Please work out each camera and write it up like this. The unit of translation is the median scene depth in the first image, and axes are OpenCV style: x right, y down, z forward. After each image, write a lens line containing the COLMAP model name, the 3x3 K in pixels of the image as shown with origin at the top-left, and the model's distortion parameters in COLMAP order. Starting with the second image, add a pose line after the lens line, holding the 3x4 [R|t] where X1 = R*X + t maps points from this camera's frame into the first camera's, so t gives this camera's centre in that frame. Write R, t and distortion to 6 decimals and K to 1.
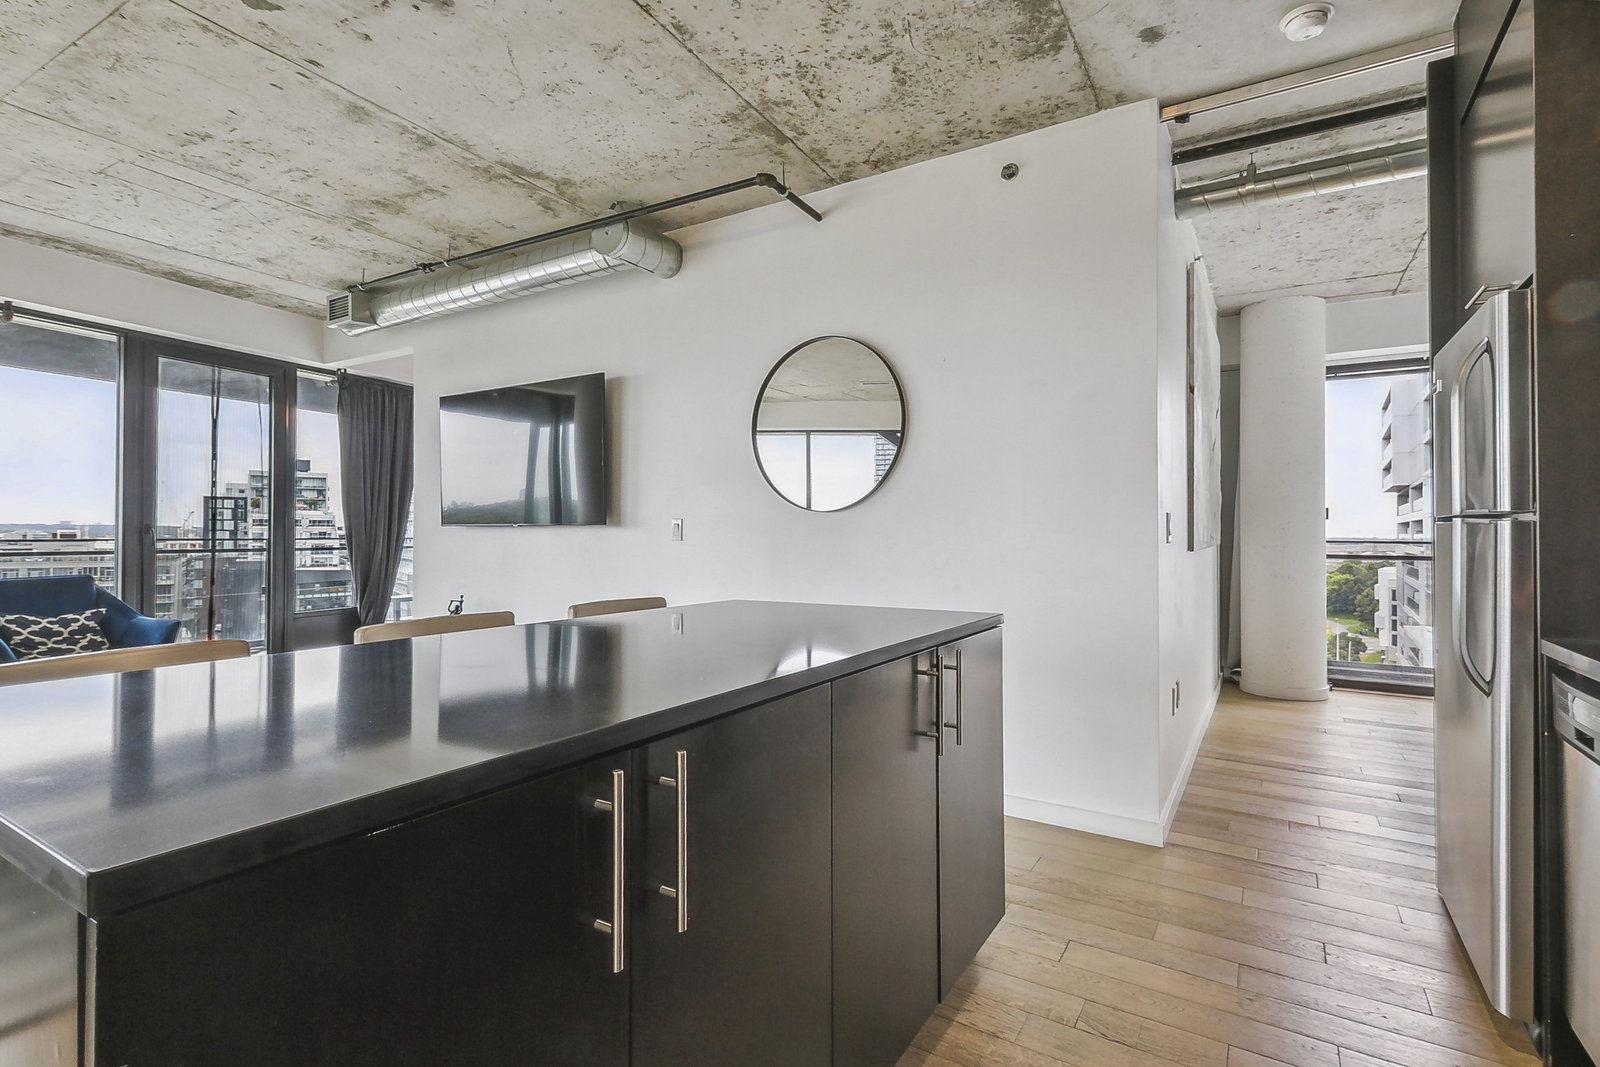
lens RADIAL K [[768.6, 0, 801.3], [0, 768.6, 518.2], [0, 0, 1]] dist [0.016486, 0.000271]
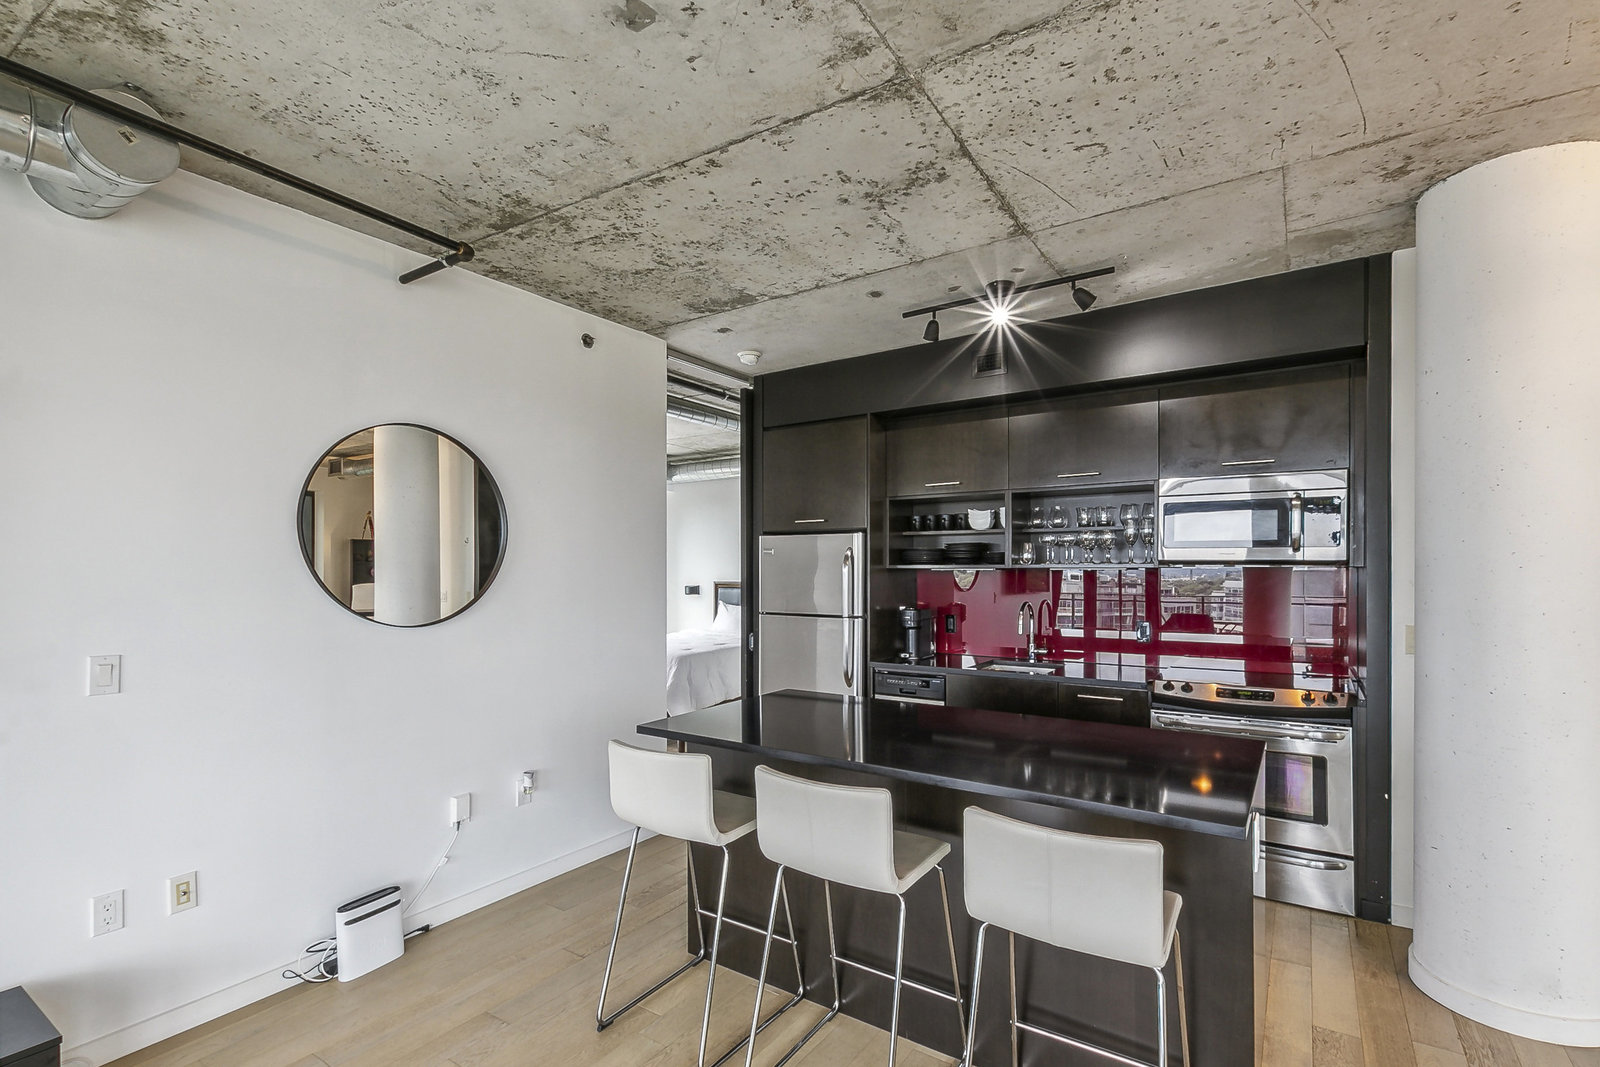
lens RADIAL K [[742.9, 0, 810.8], [0, 742.9, 544.7], [0, 0, 1]] dist [0.002522, -0.000732]
pose [[0.032197, 0.031576, 0.998983, -0.983498], [-0.018140, 0.999355, -0.031003, -0.100028], [-0.999317, -0.017123, 0.032749, 0.655392]]
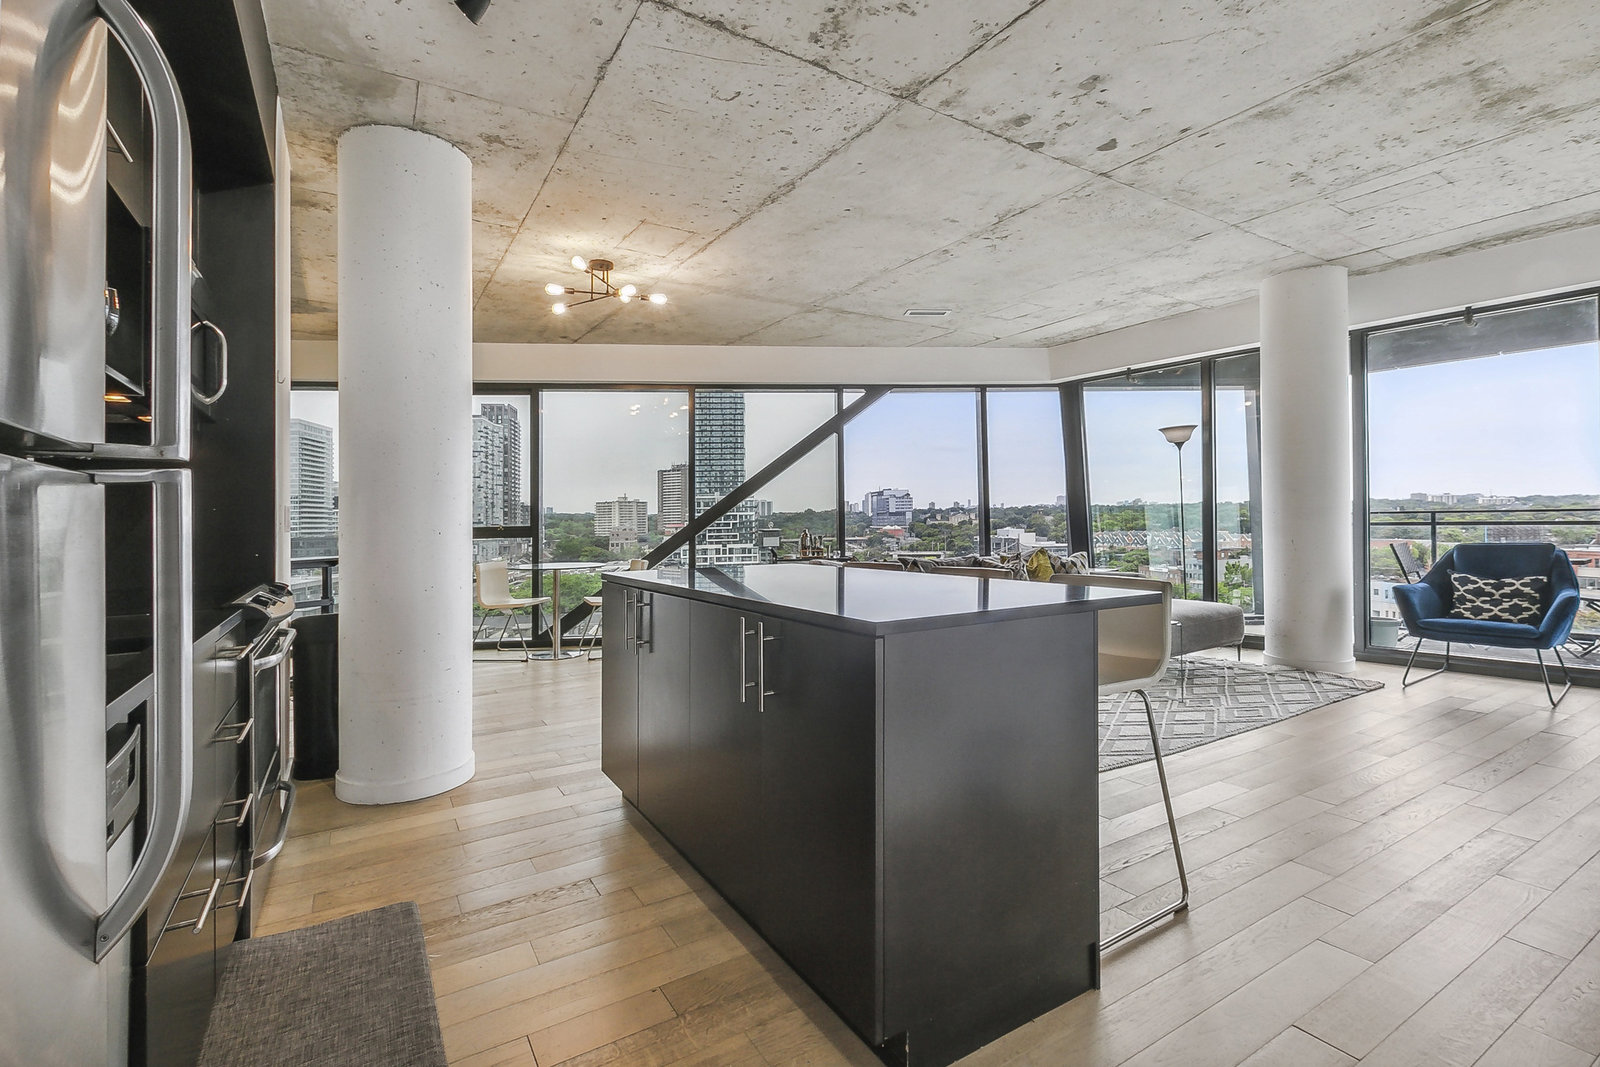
lens RADIAL K [[744.9, 0, 802.4], [0, 744.9, 526.4], [0, 0, 1]] dist [-0.000162, -0.000269]
pose [[-0.445341, 0.012793, -0.895270, 0.670775], [0.036242, 0.999336, -0.003748, 0.028245], [0.894627, -0.034116, -0.445509, 0.901676]]
